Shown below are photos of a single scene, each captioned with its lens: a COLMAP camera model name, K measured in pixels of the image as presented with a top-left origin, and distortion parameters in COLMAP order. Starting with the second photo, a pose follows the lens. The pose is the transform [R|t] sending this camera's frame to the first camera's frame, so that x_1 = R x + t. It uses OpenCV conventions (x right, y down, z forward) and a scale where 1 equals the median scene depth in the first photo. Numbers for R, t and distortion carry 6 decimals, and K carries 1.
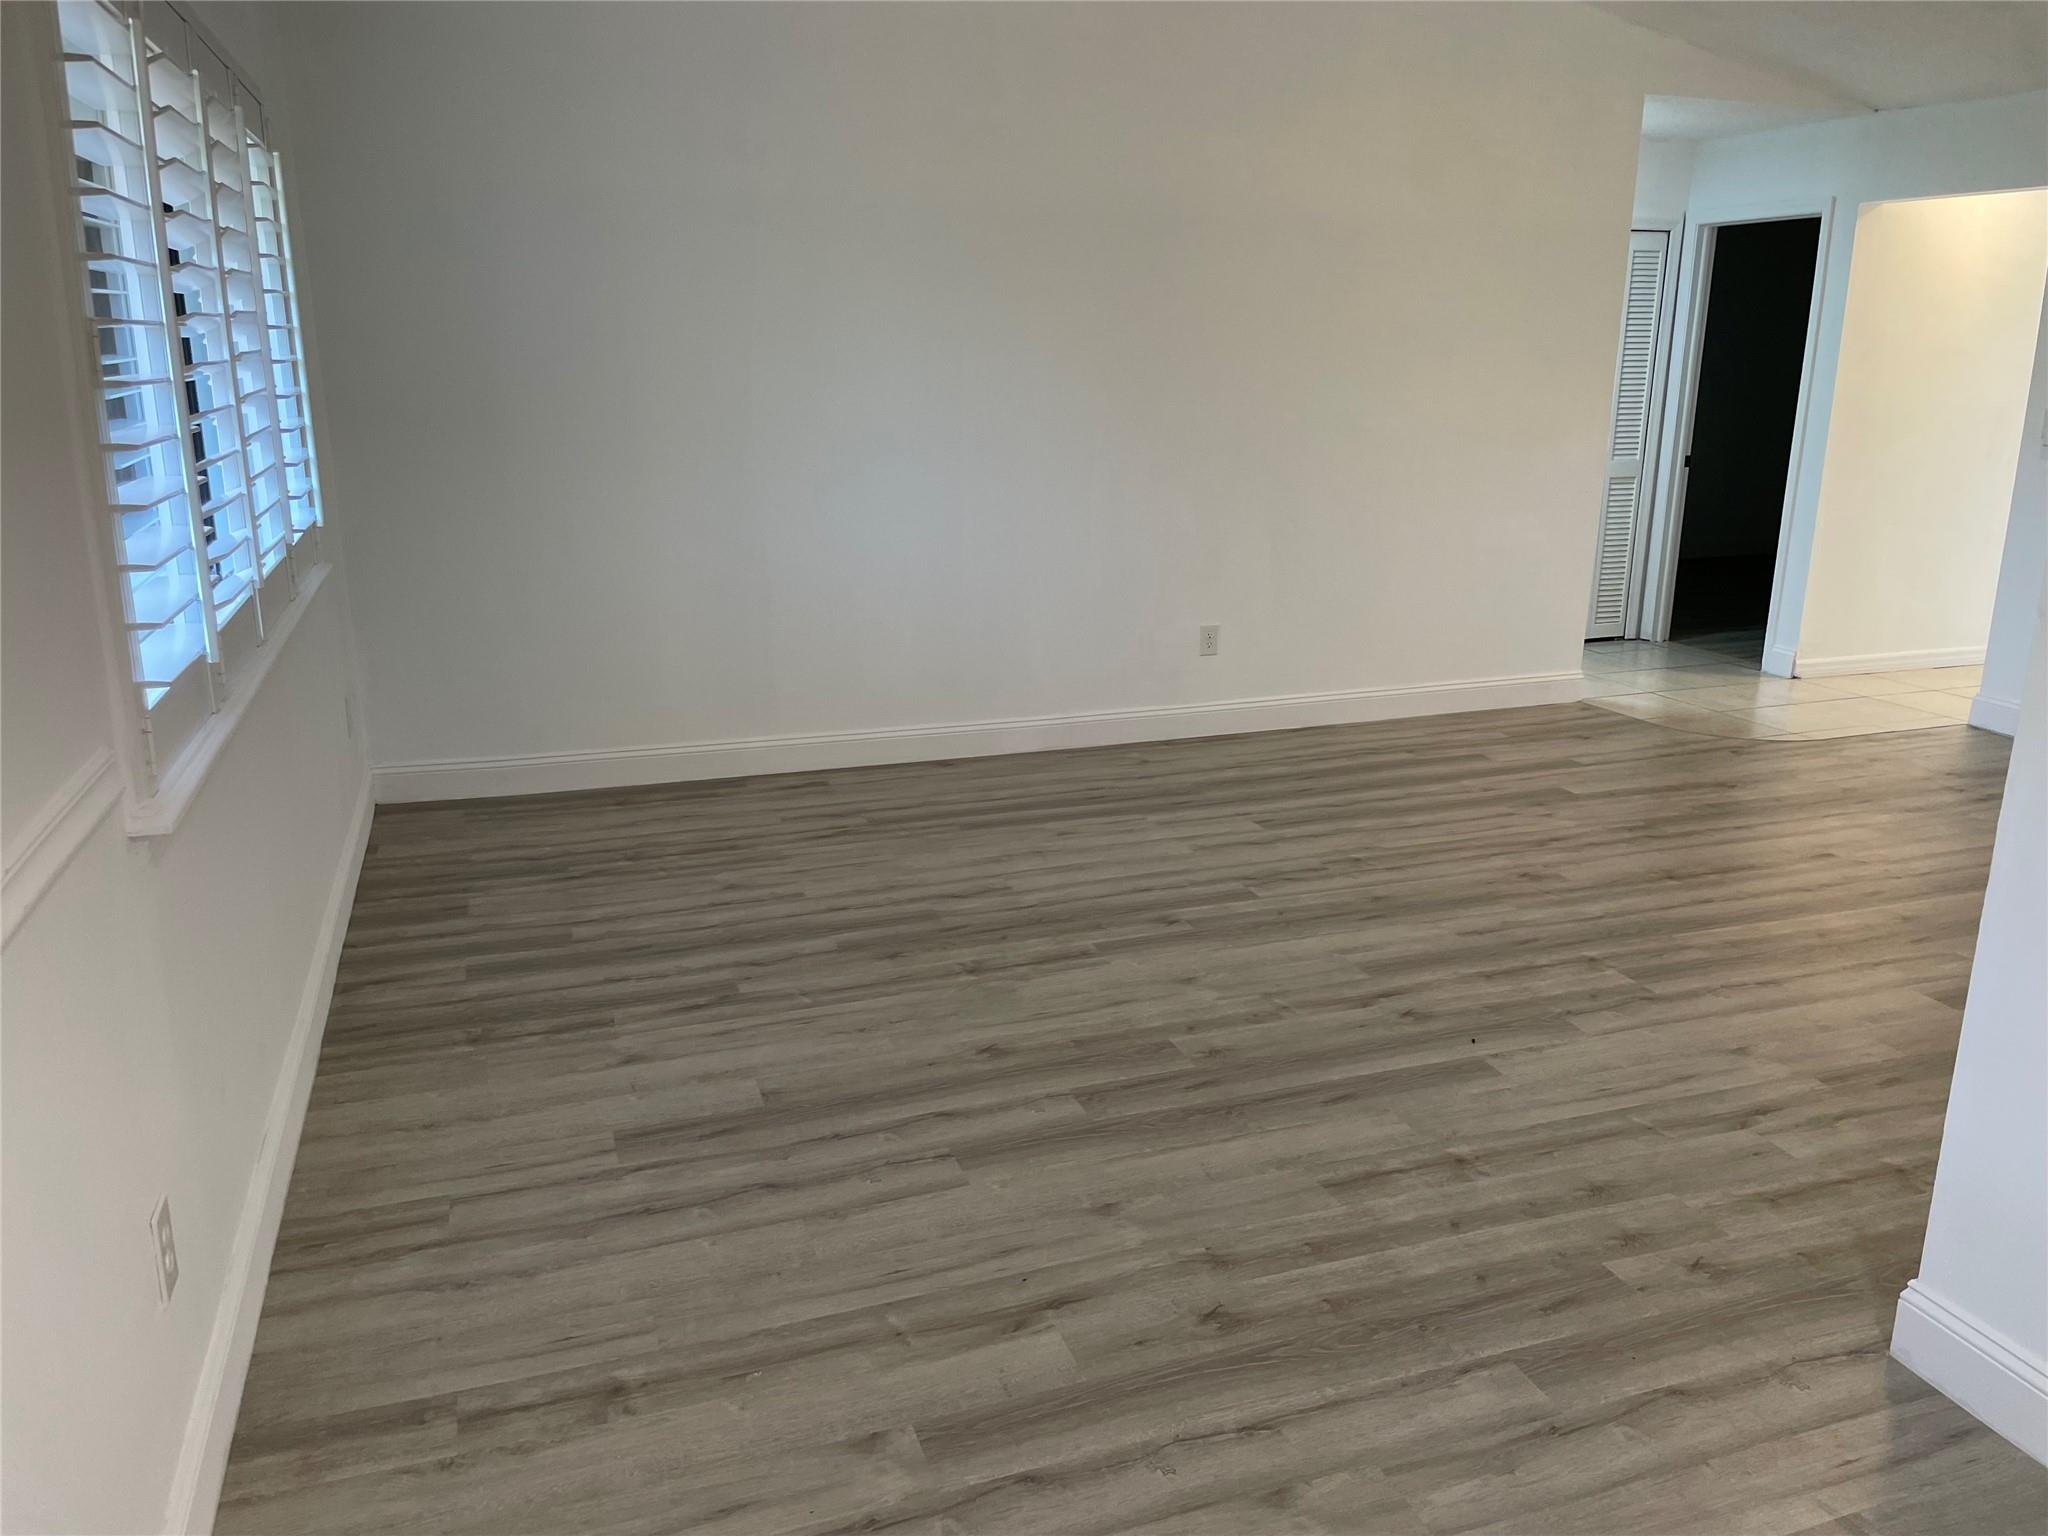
lens RADIAL K [[1548.3, 0, 1039.4], [0, 1548.3, 769.5], [0, 0, 1]] dist [0.095165, -0.121032]
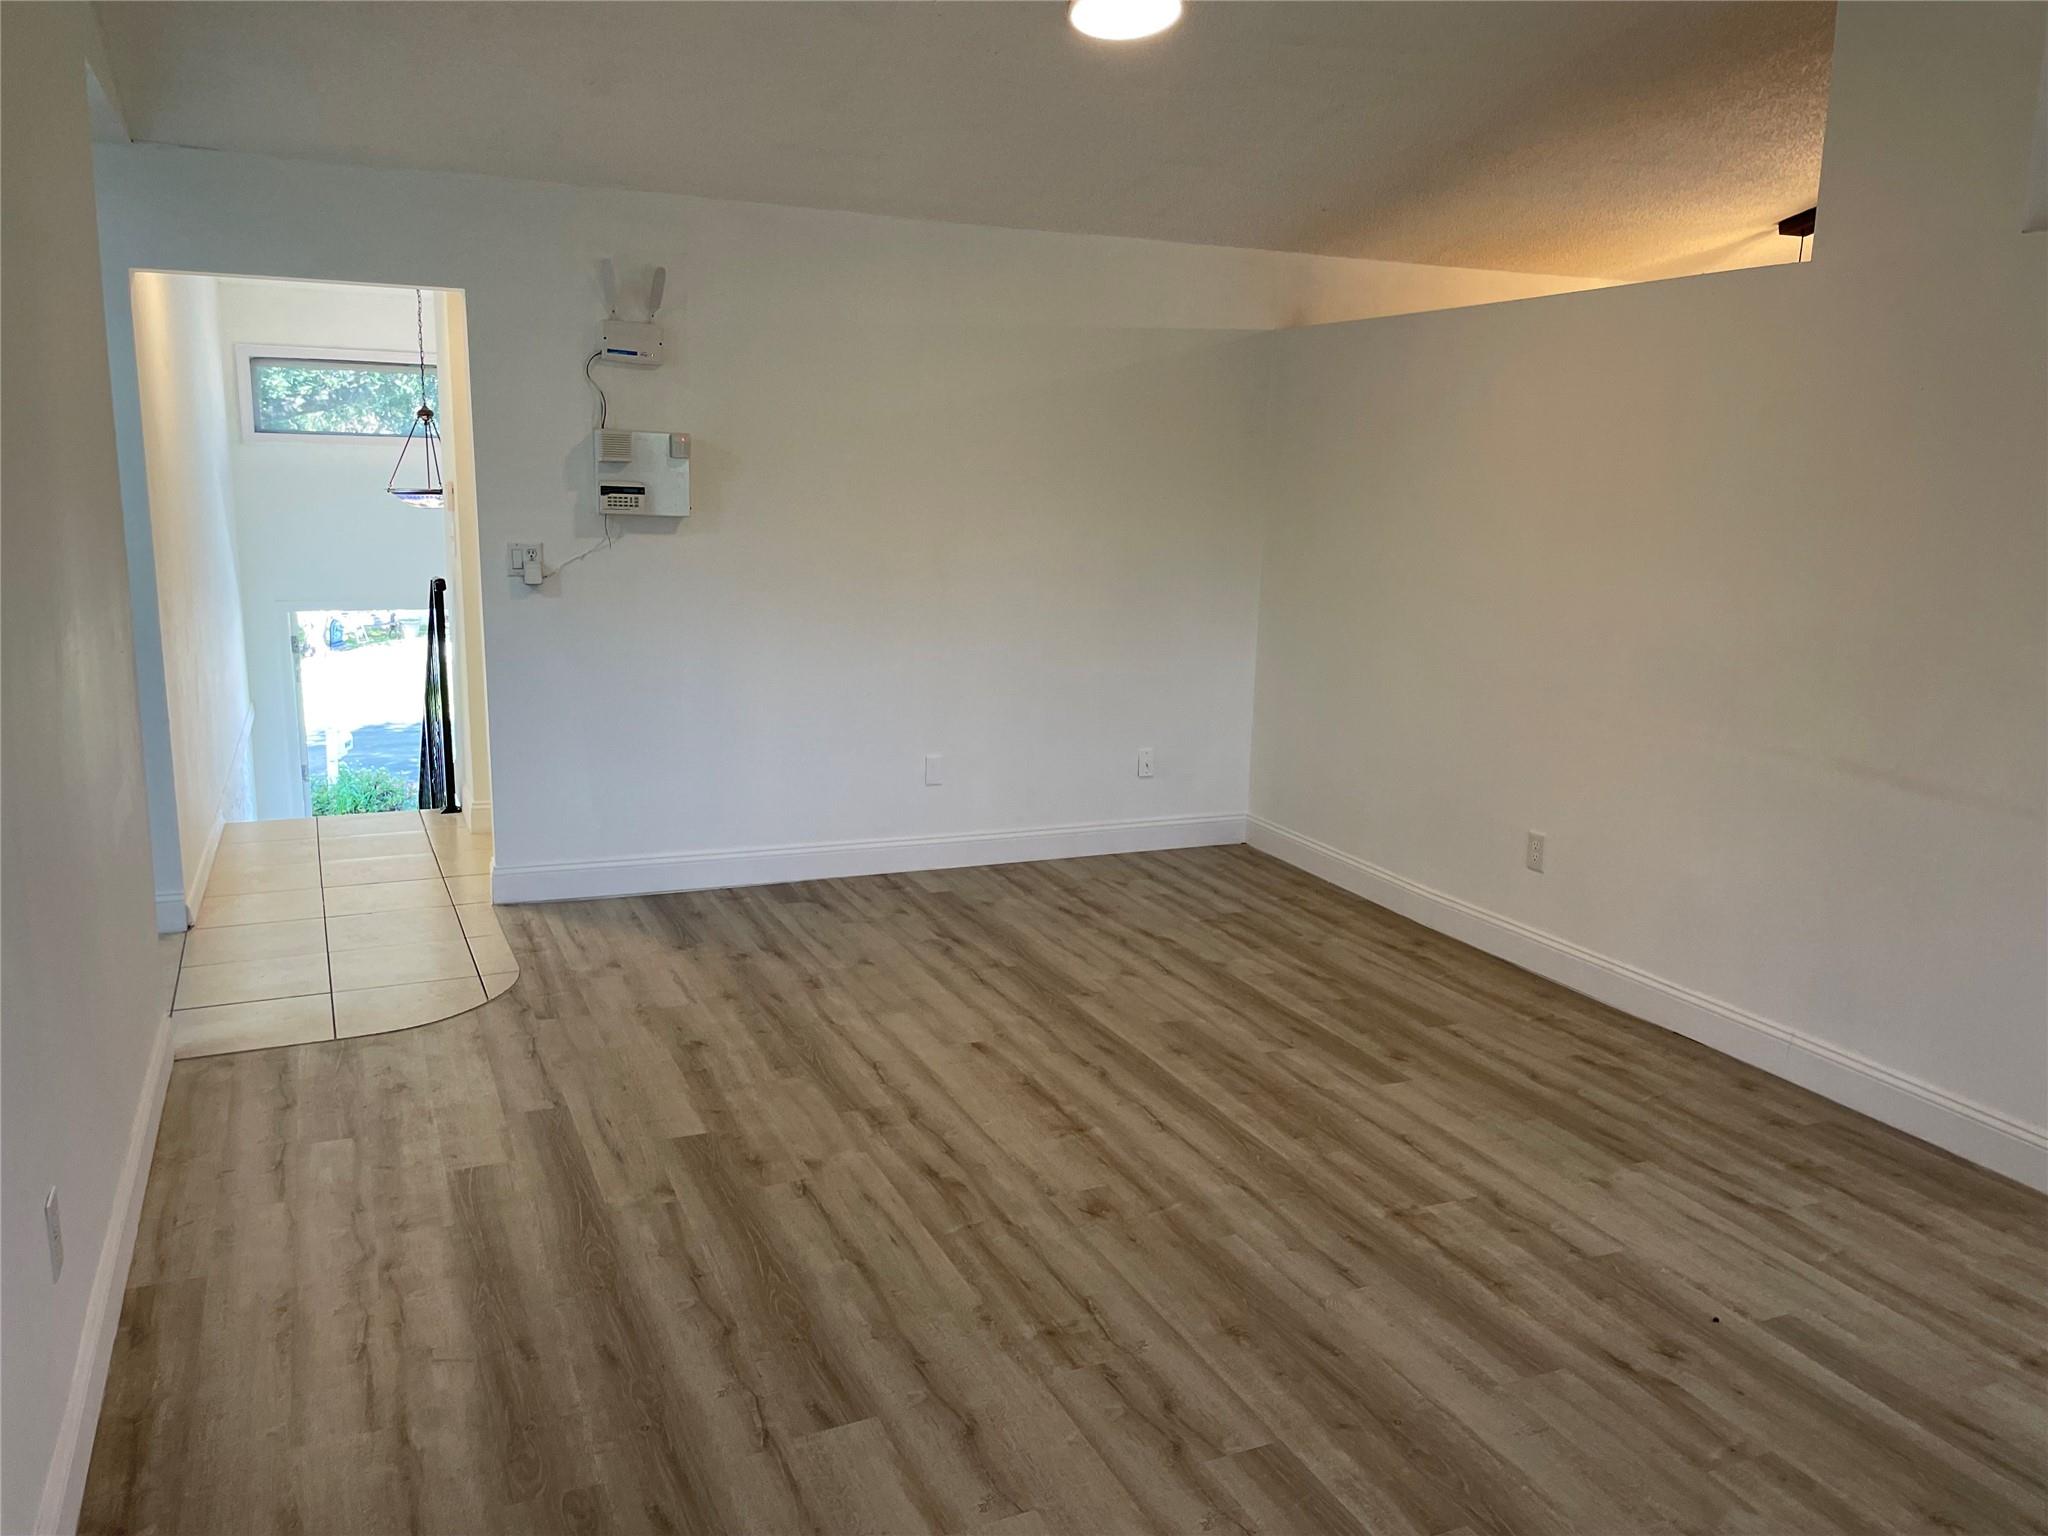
lens RADIAL K [[1548.3, 0, 1033.6], [0, 1548.3, 777.4], [0, 0, 1]] dist [0.095165, -0.121032]
pose [[-0.078512, -0.203042, 0.976017, -0.375887], [0.240441, 0.946280, 0.216197, -0.303971], [-0.967483, 0.251649, -0.025474, 1.044557]]
